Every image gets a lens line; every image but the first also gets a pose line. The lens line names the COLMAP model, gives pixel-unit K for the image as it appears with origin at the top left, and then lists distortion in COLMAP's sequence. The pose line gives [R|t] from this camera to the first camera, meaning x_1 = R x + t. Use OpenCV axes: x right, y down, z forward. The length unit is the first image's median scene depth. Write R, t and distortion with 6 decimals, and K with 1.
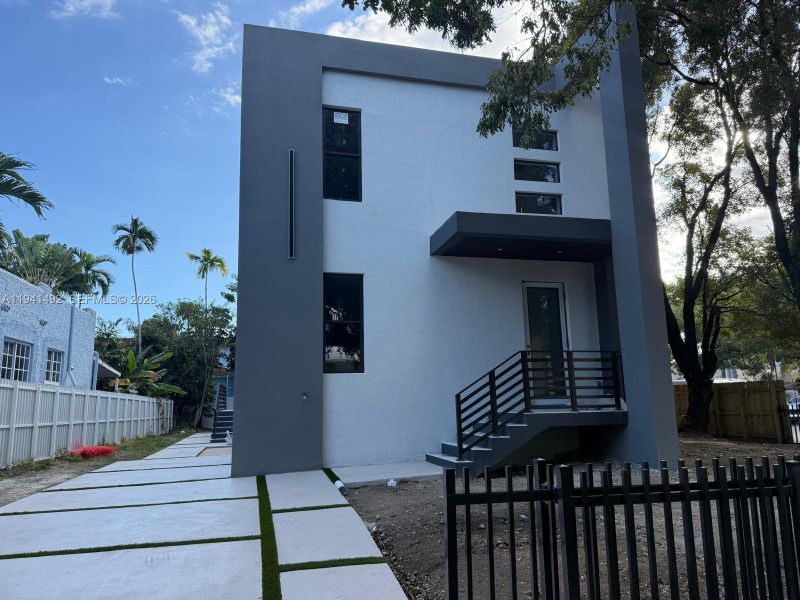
lens RADIAL K [[594.6, 0, 400.0], [0, 594.6, 300.0], [0, 0, 1]] dist [-0.005135, -0.002084]
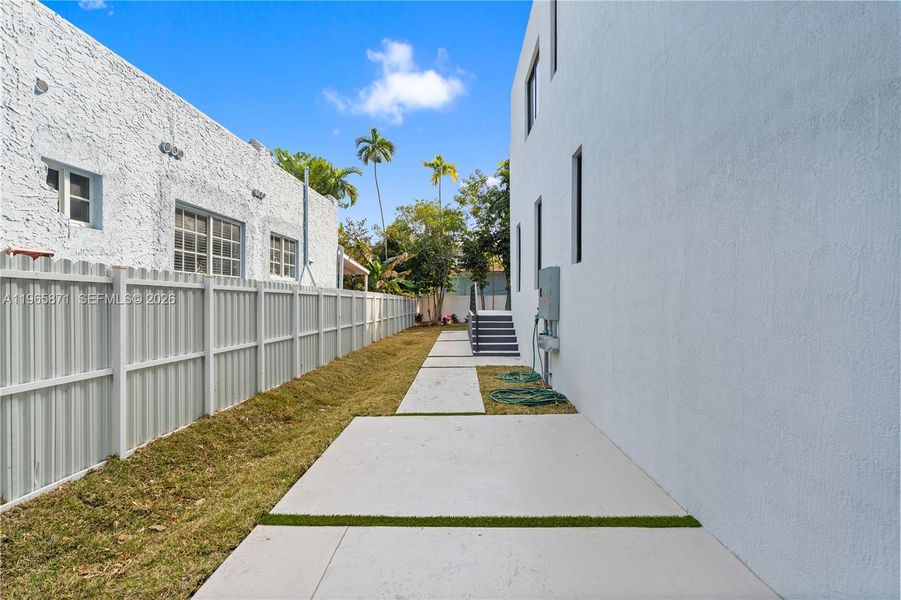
lens RADIAL K [[424.6, 0, 450.5], [0, 424.6, 300.0], [0, 0, 1]] dist [-0.004647, 0.000763]
pose [[0.966606, 0.014774, -0.255842, -0.116219], [0.030534, 0.984586, 0.172216, 0.039532], [0.254443, -0.174277, 0.951255, 0.262084]]
